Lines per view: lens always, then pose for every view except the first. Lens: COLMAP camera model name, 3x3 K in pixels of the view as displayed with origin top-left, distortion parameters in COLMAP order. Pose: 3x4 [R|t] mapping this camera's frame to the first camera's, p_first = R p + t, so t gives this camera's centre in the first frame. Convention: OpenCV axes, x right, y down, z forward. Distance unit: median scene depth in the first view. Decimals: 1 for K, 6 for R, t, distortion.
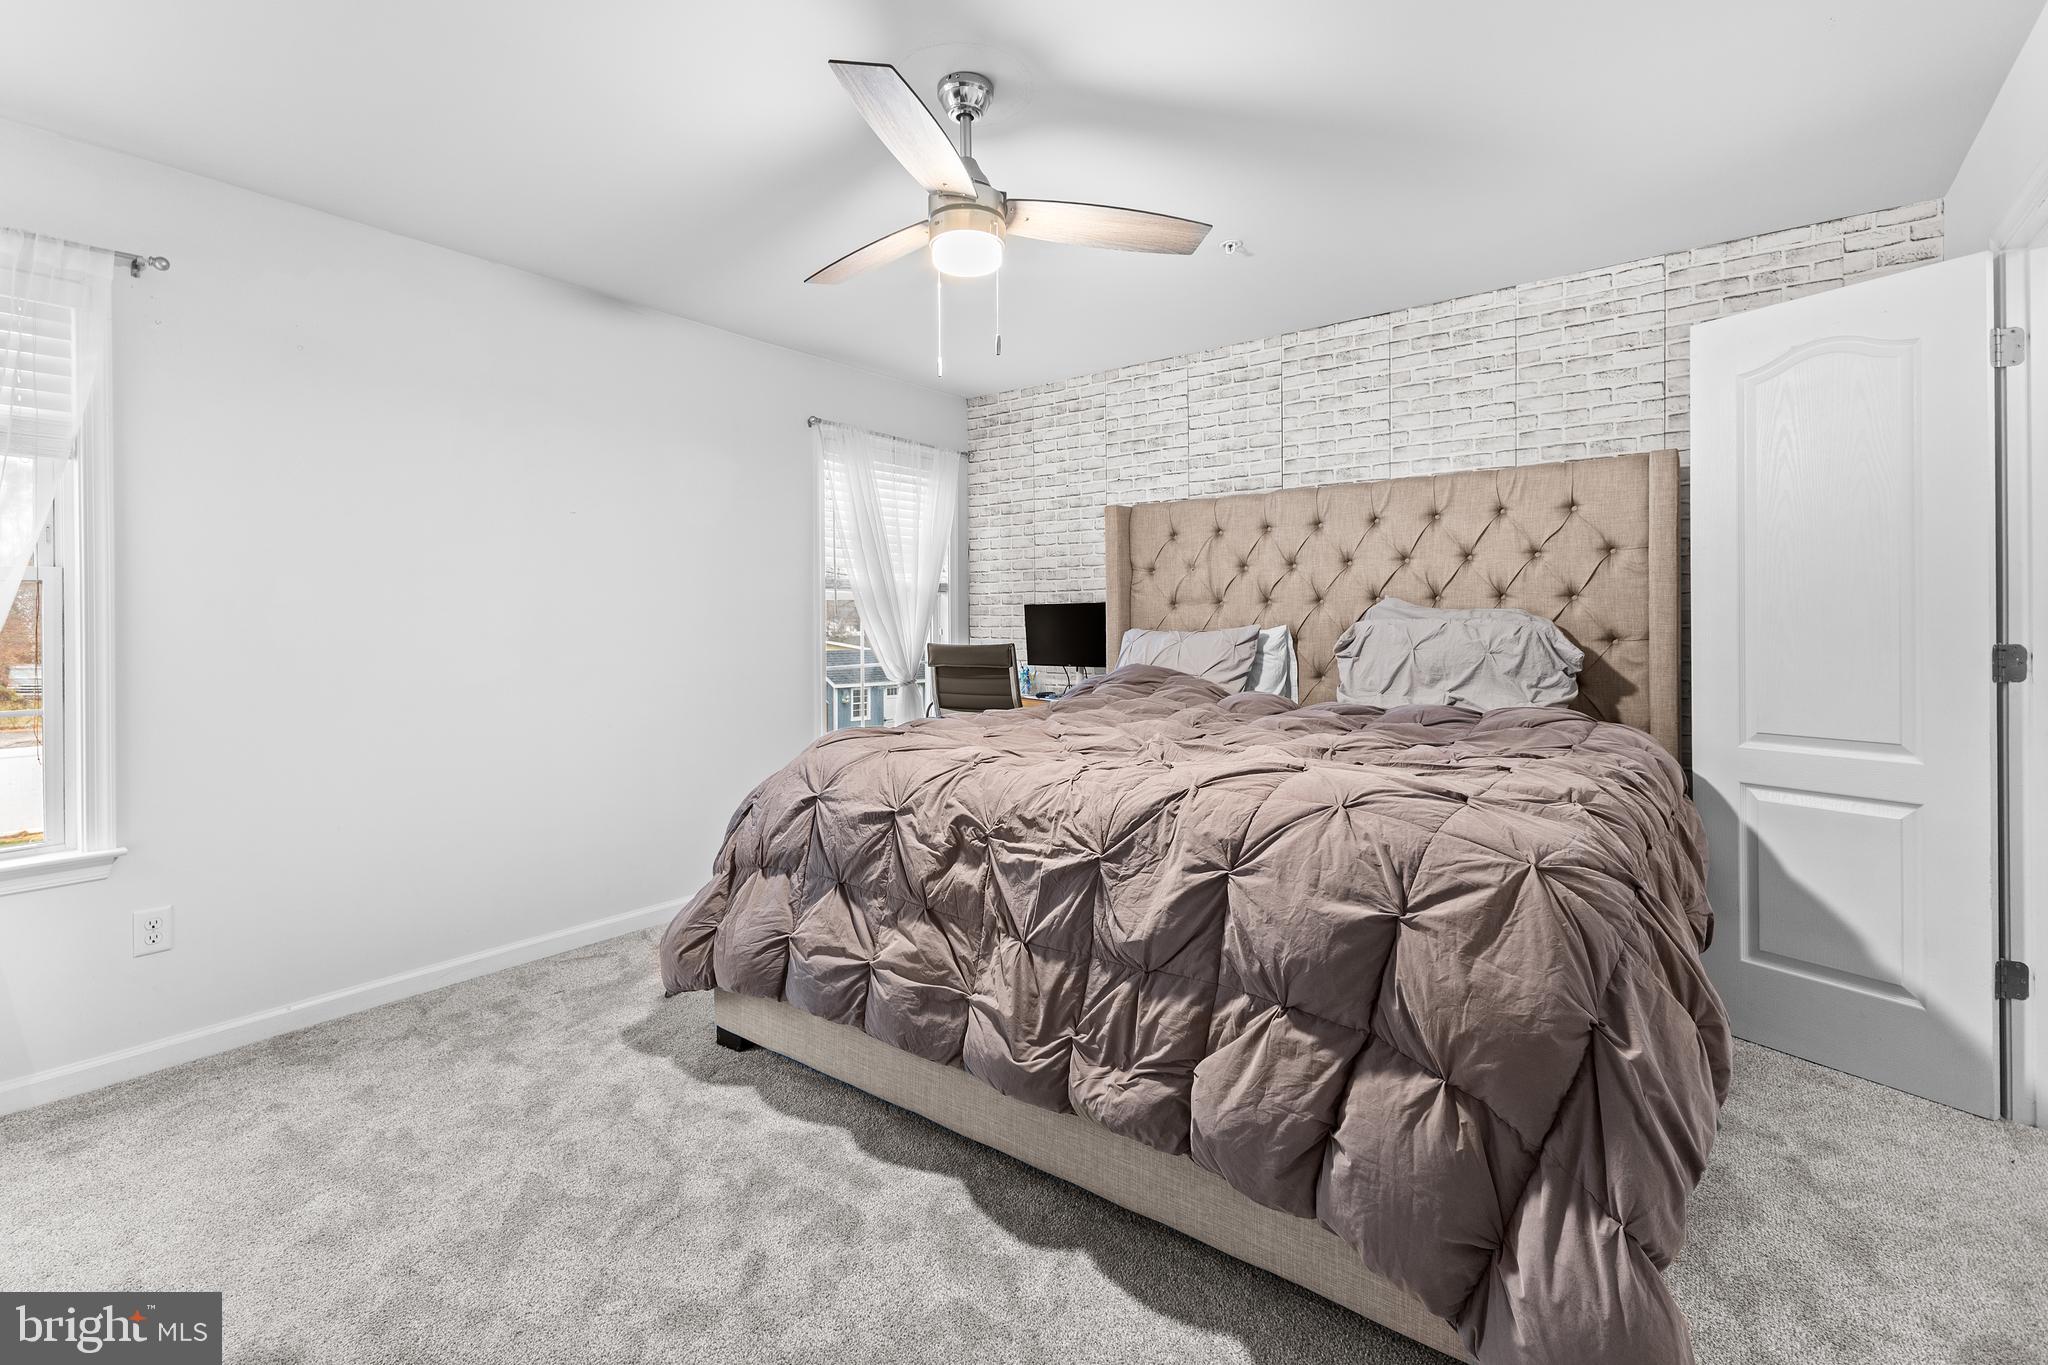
lens RADIAL K [[911.6, 0, 1026.1], [0, 911.6, 622.2], [0, 0, 1]] dist [0.024351, -0.000014]
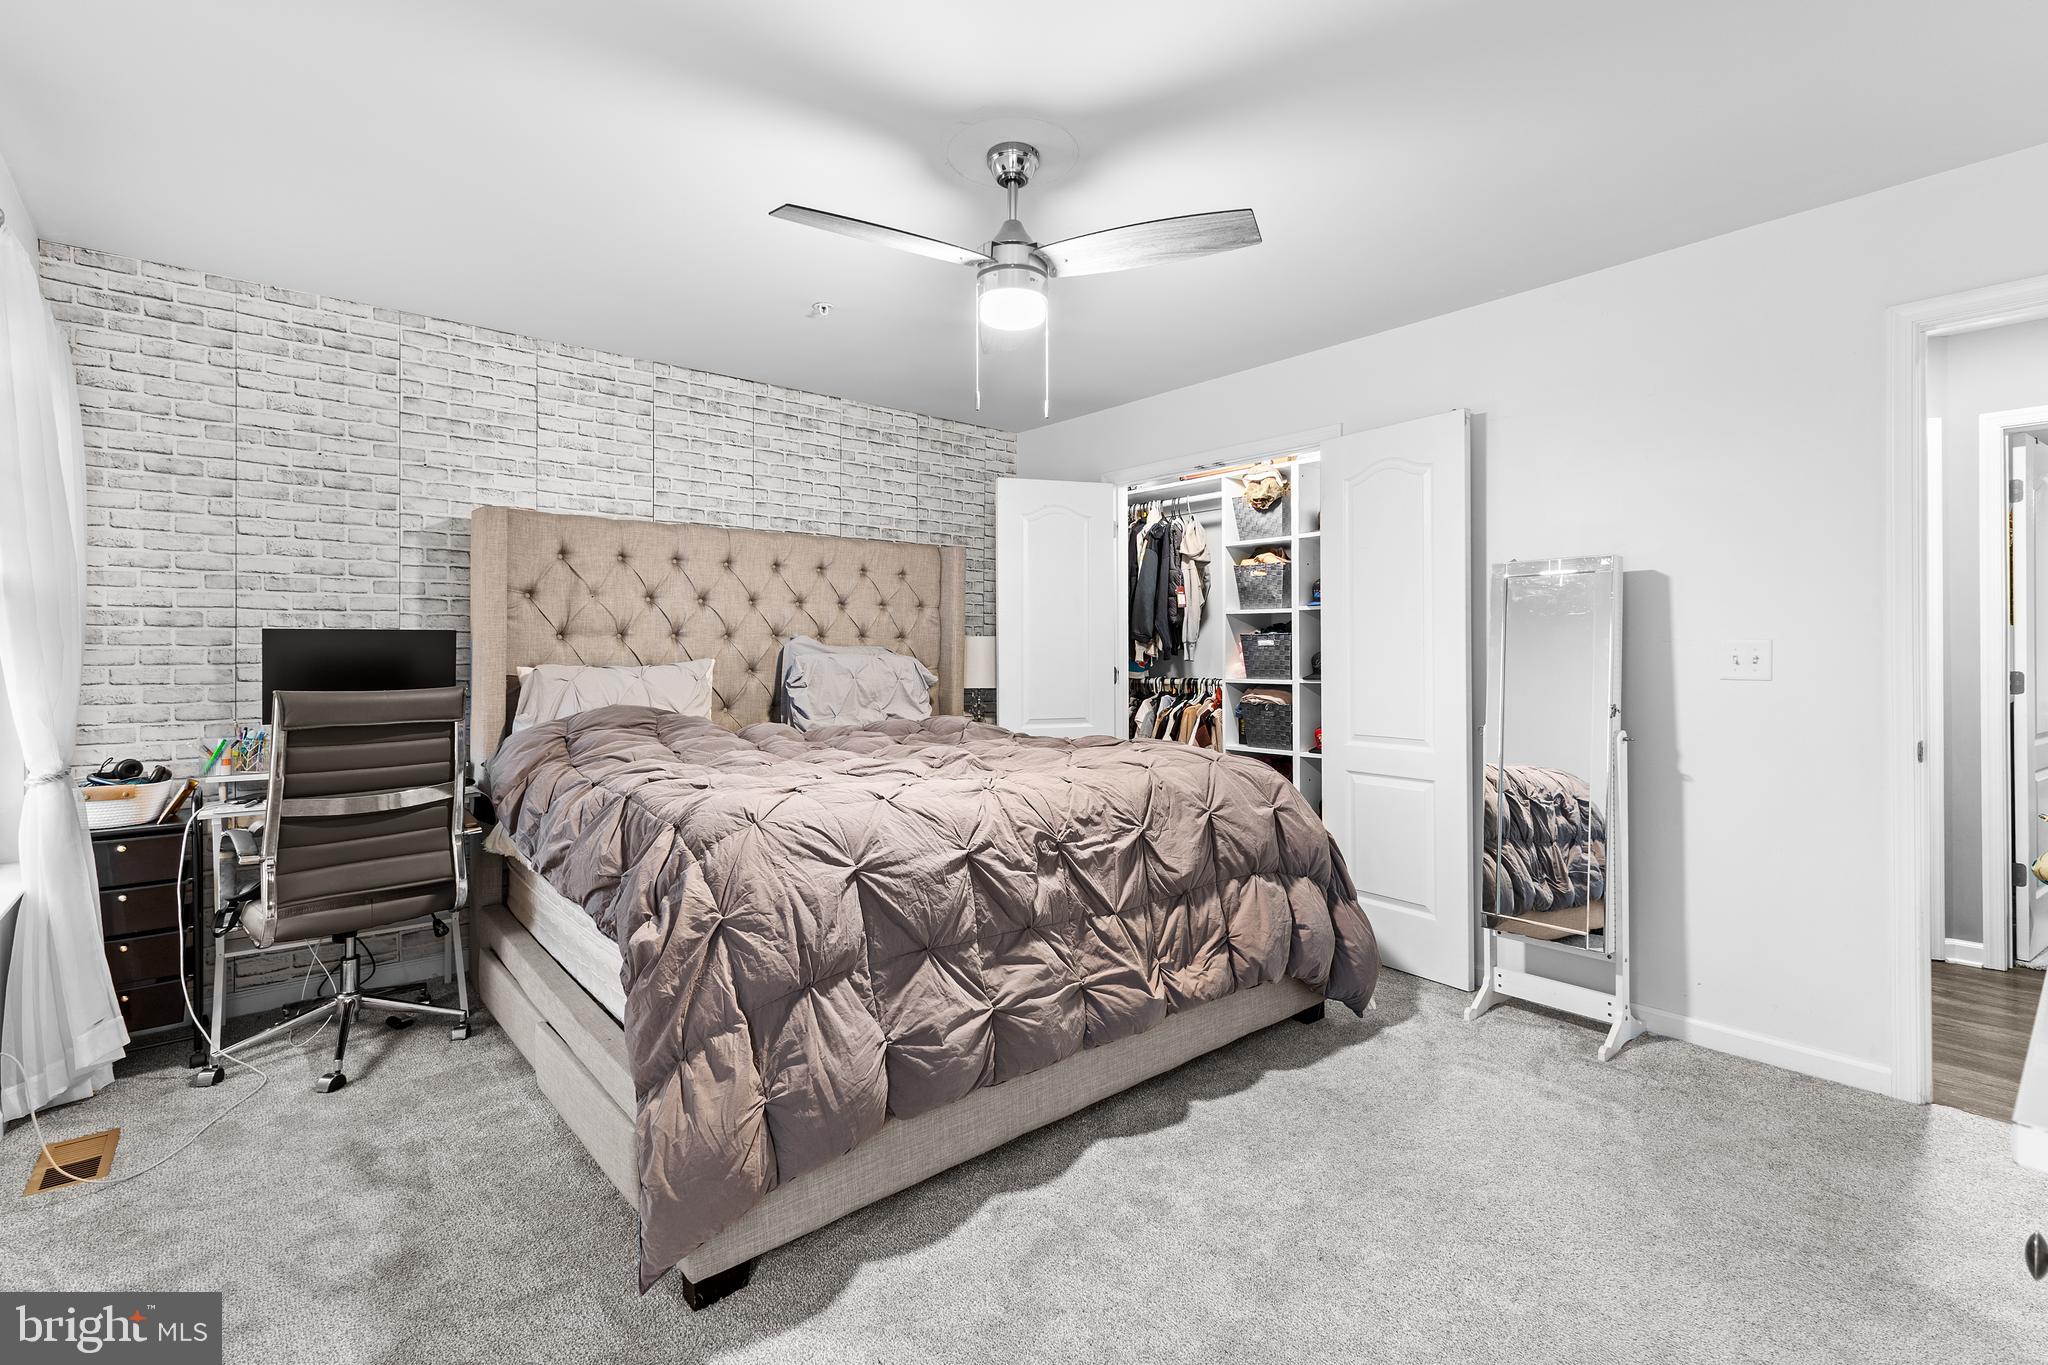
lens RADIAL K [[897.7, 0, 1017.4], [0, 897.7, 665.9], [0, 0, 1]] dist [0.006673, -0.000040]
pose [[0.230148, -0.006535, 0.973134, -0.646629], [0.004002, 0.999975, 0.005768, 0.006885], [-0.973148, 0.002567, 0.230168, 0.462381]]
